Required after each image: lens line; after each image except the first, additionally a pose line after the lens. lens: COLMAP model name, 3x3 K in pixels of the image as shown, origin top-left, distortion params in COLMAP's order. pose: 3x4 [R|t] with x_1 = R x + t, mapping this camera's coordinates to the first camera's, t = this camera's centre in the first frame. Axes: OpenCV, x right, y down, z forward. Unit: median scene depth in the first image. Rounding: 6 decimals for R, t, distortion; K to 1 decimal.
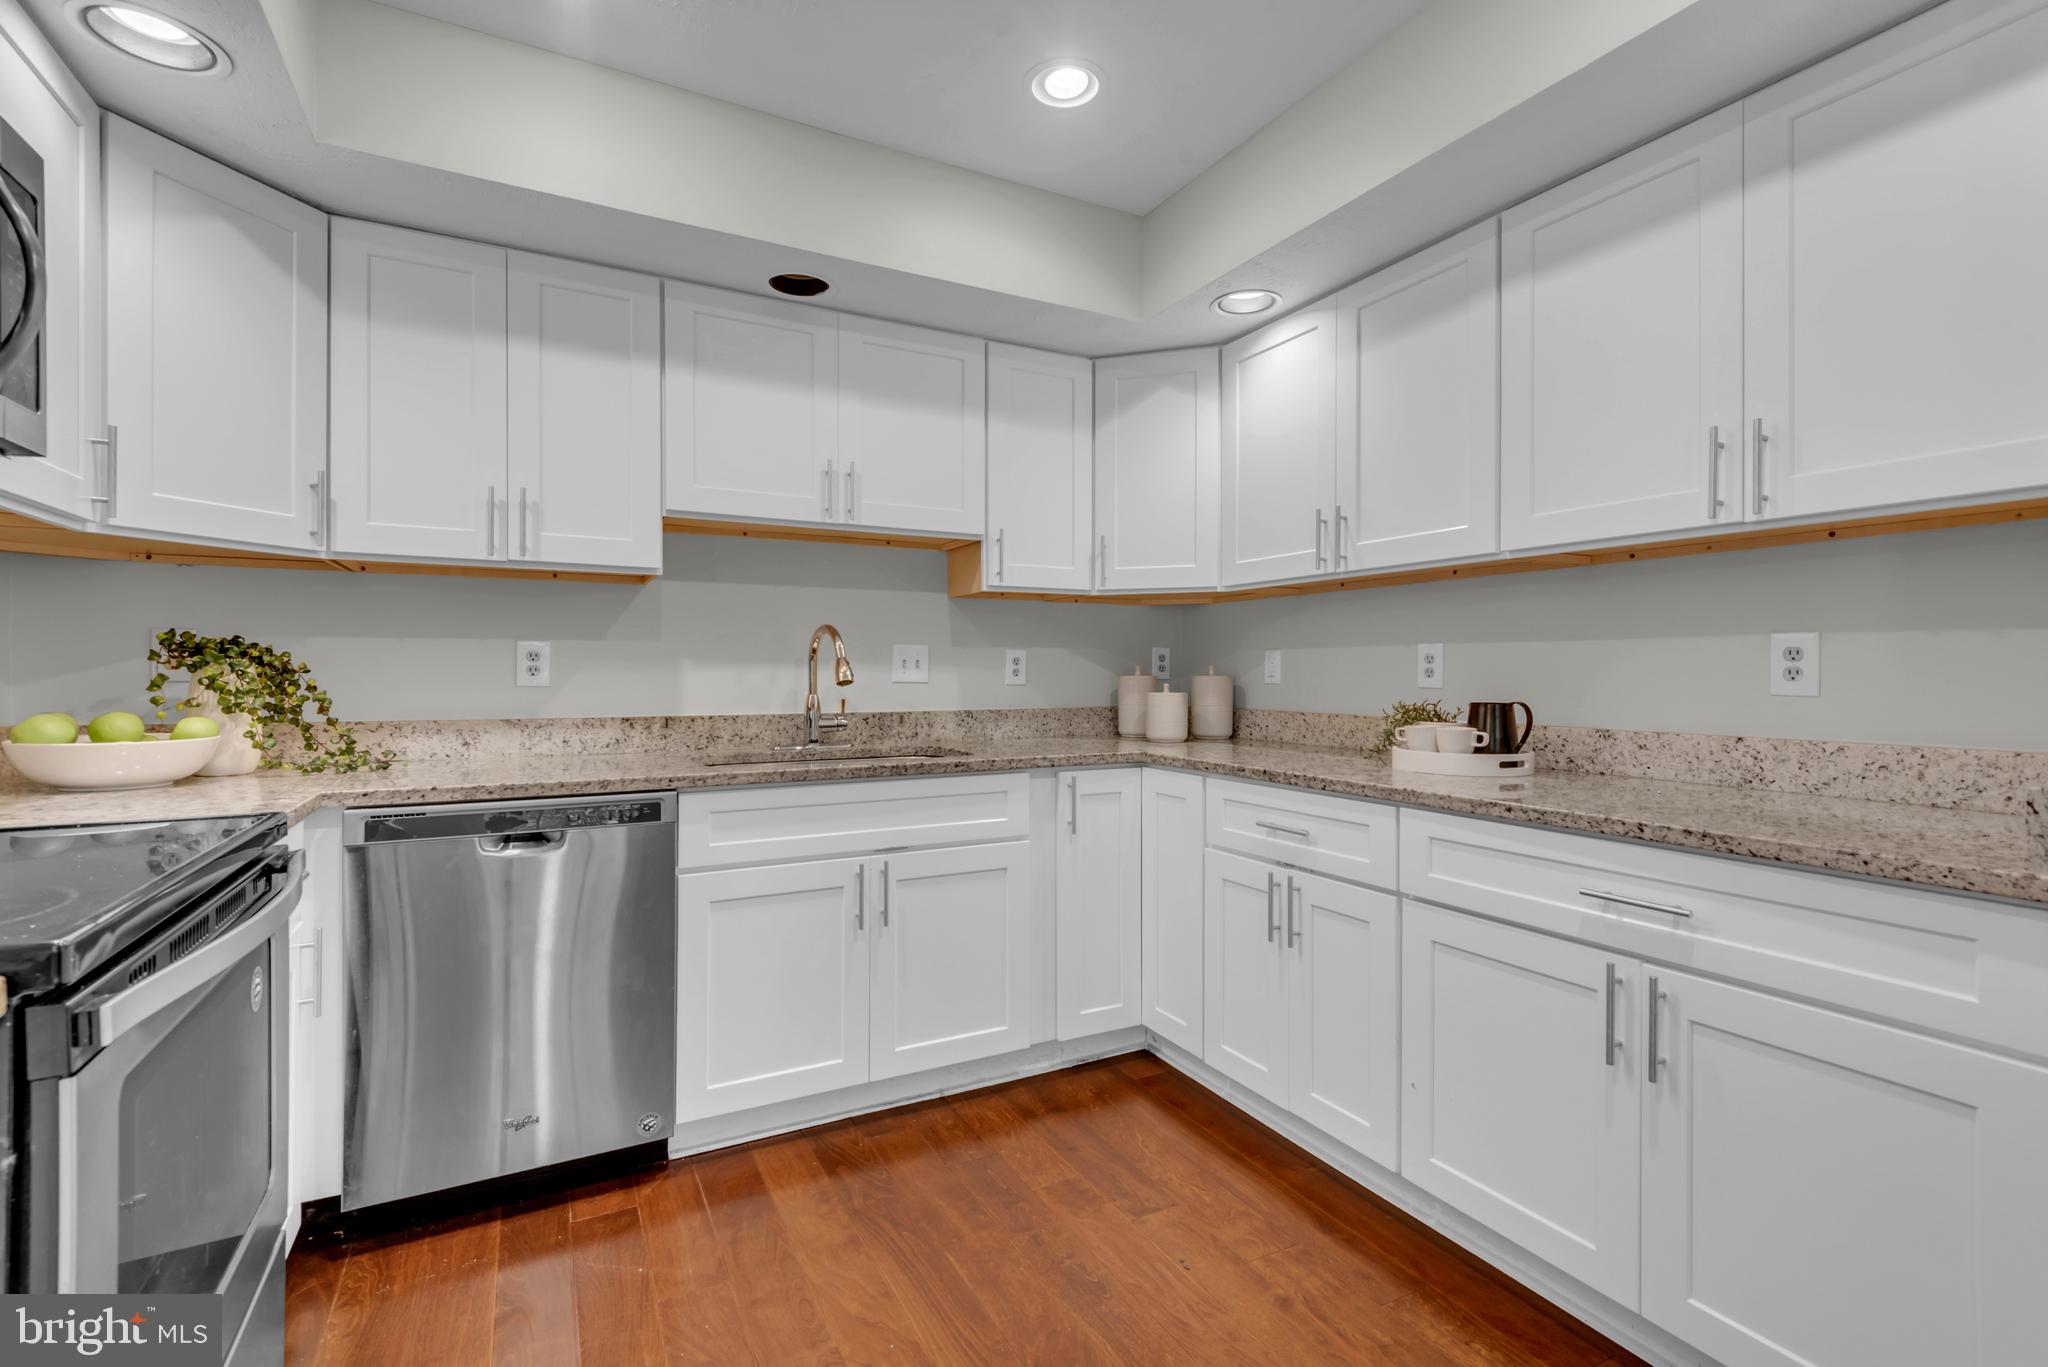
lens RADIAL K [[910.1, 0, 1015.9], [0, 910.1, 673.9], [0, 0, 1]] dist [0.036565, -0.020091]
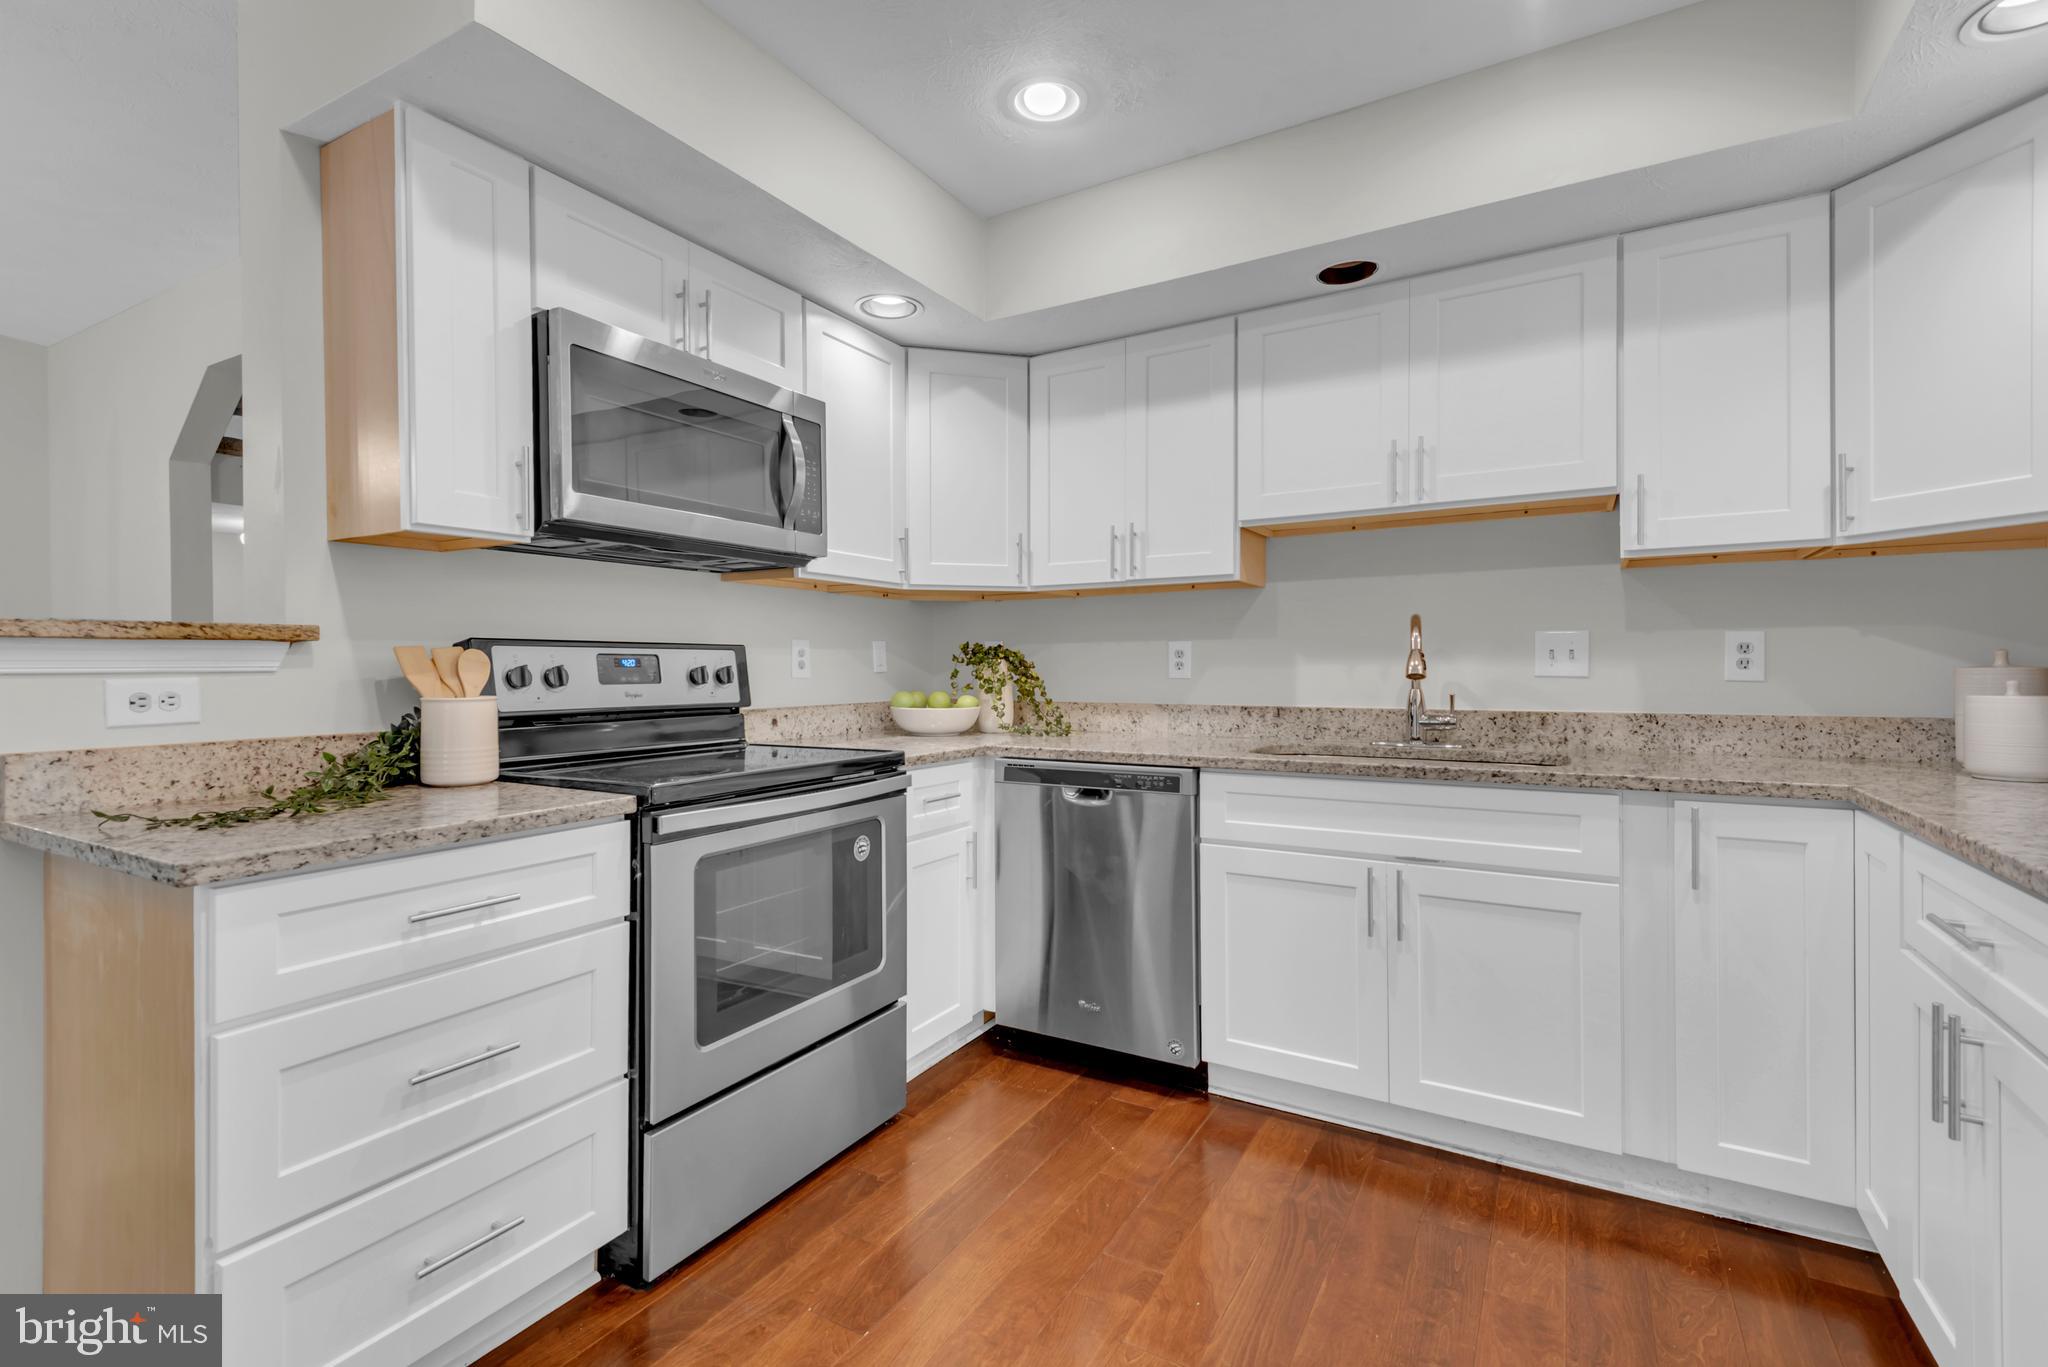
lens RADIAL K [[920.0, 0, 1021.1], [0, 920.0, 673.1], [0, 0, 1]] dist [0.032911, -0.016694]
pose [[0.532648, 0.000346, -0.846337, 0.432785], [0.002349, 0.999995, 0.001887, 0.003956], [0.846334, -0.002993, 0.532645, 0.174583]]
